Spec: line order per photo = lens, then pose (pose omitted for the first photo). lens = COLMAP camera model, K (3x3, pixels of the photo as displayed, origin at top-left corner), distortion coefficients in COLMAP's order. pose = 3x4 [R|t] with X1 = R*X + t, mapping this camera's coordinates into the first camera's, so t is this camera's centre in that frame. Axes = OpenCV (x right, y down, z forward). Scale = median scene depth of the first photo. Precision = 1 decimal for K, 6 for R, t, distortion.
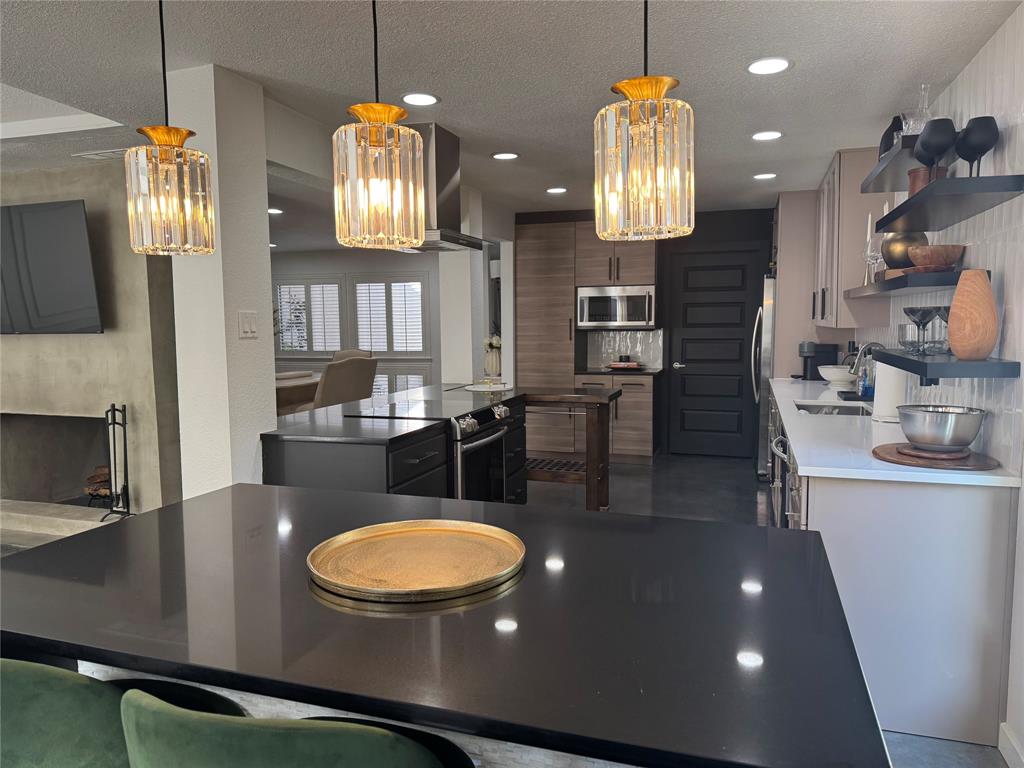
lens RADIAL K [[719.8, 0, 506.0], [0, 719.8, 386.4], [0, 0, 1]] dist [0.044381, -0.057357]
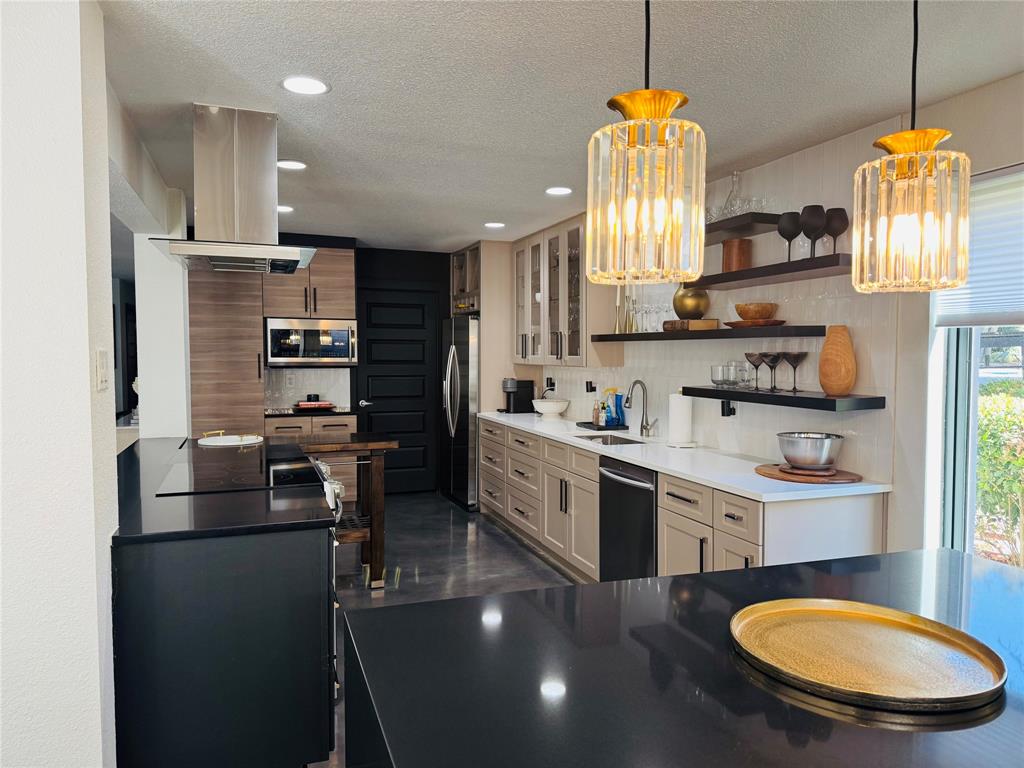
lens RADIAL K [[719.8, 0, 522.0], [0, 719.8, 385.4], [0, 0, 1]] dist [0.044381, -0.057357]
pose [[0.780079, -0.017888, 0.625426, -0.242080], [0.046728, 0.998465, -0.029726, -0.017138], [-0.623934, 0.052413, 0.779717, 0.137231]]
